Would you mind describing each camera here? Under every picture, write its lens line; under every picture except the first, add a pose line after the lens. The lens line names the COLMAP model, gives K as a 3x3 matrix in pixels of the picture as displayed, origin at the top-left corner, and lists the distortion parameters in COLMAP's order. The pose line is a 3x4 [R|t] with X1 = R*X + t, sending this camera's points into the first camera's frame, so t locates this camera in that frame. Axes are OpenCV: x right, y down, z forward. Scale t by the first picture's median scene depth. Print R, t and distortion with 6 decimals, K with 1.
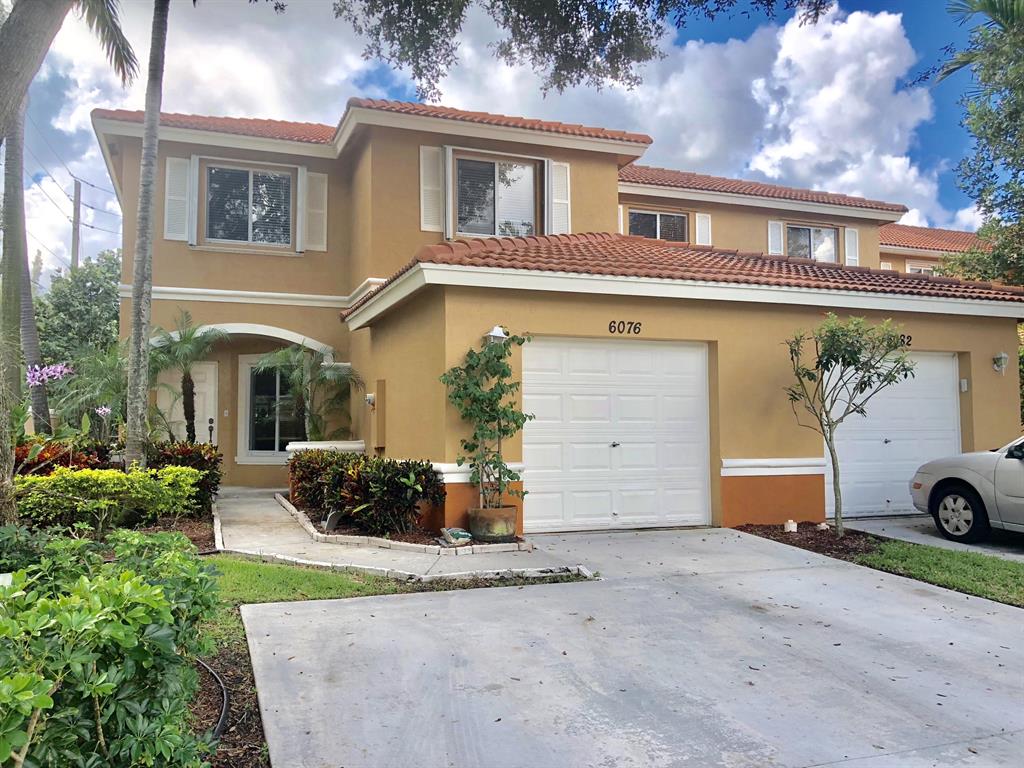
lens RADIAL K [[839.4, 0, 512.0], [0, 839.4, 384.0], [0, 0, 1]] dist [0.002794, 0.006608]
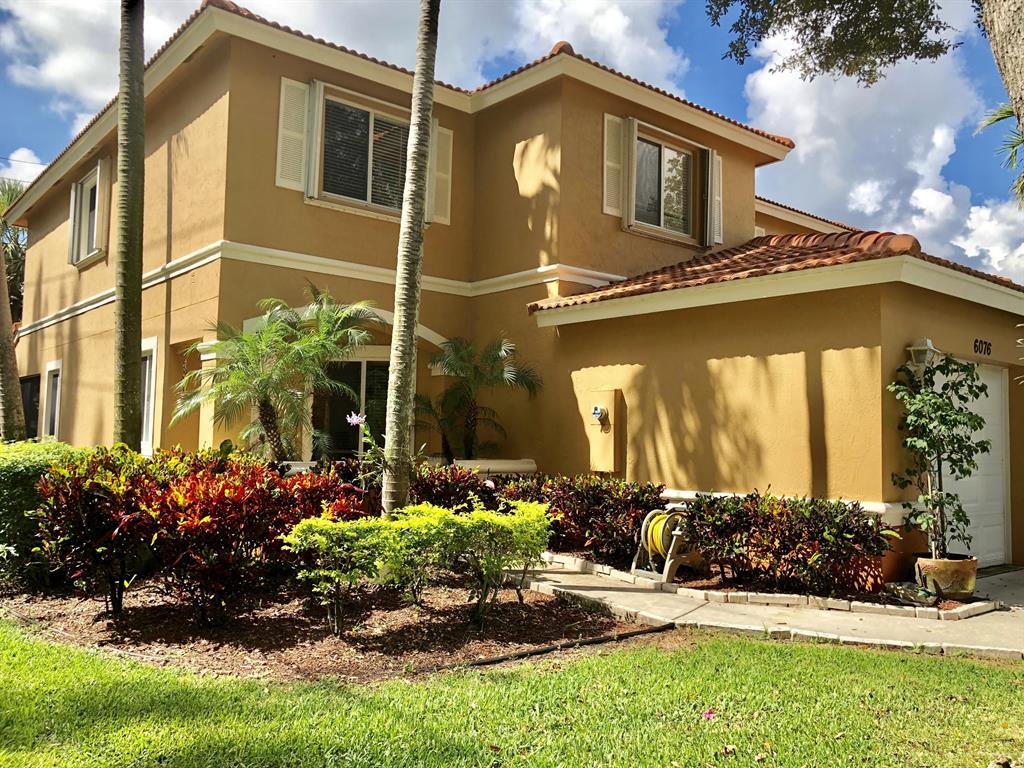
lens RADIAL K [[839.4, 0, 512.0], [0, 839.4, 384.0], [0, 0, 1]] dist [0.002794, 0.006608]
pose [[0.941211, 0.044538, 0.334871, -0.629591], [-0.042155, 0.999008, -0.014384, 0.005413], [-0.335179, -0.000578, 0.942154, 0.319063]]
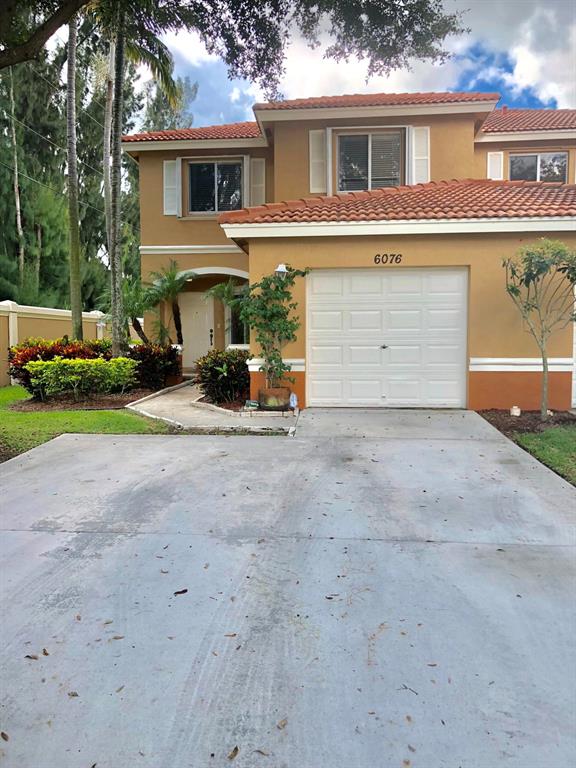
lens RADIAL K [[629.5, 0, 285.1], [0, 629.5, 379.5], [0, 0, 1]] dist [0.002794, 0.006608]
pose [[0.903441, 0.027594, -0.427824, 0.417269], [0.024574, 0.992952, 0.115938, 0.003008], [0.428008, -0.115257, 0.896396, 0.007244]]
